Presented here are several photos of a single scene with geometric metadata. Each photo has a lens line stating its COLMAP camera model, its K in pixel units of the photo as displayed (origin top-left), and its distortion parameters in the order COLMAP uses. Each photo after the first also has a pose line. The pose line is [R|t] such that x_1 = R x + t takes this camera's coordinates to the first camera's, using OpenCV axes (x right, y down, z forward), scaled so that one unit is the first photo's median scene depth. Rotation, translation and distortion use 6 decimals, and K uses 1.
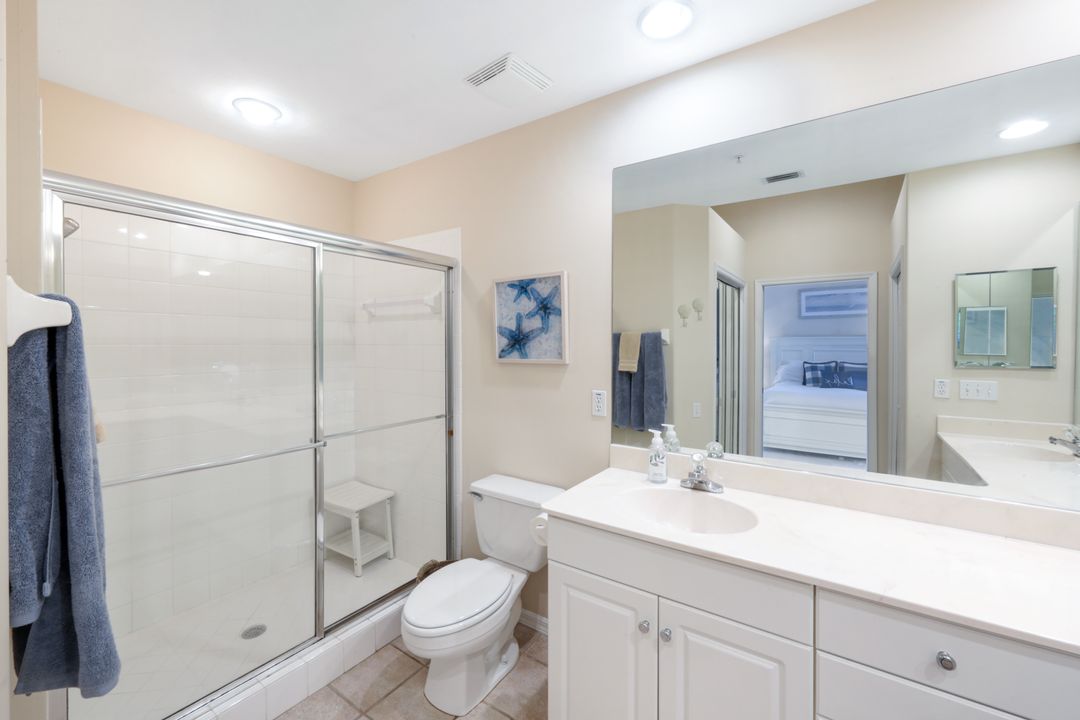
lens RADIAL K [[435.0, 0, 539.7], [0, 435.0, 352.2], [0, 0, 1]] dist [-0.000085, 0.000035]
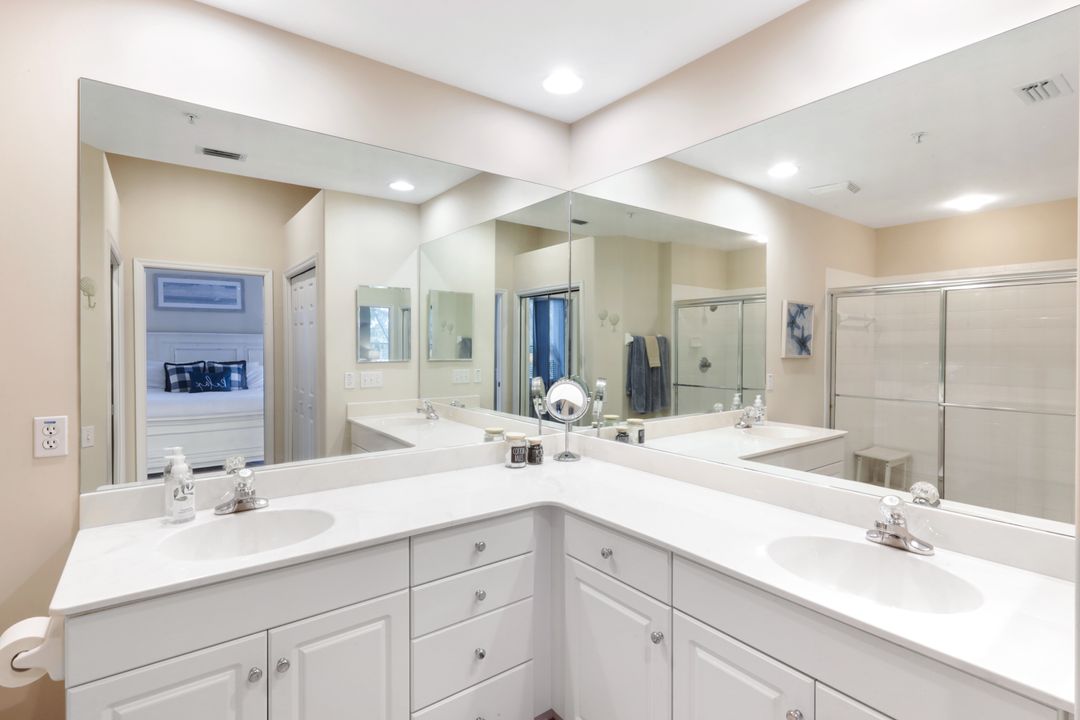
lens RADIAL K [[518.5, 0, 542.5], [0, 518.5, 339.7], [0, 0, 1]] dist [0.000671, -0.000386]
pose [[0.313968, 0.007103, 0.949407, -0.229376], [0.012868, 0.999848, -0.011735, -0.002892], [-0.949346, 0.015901, 0.313829, 0.055165]]
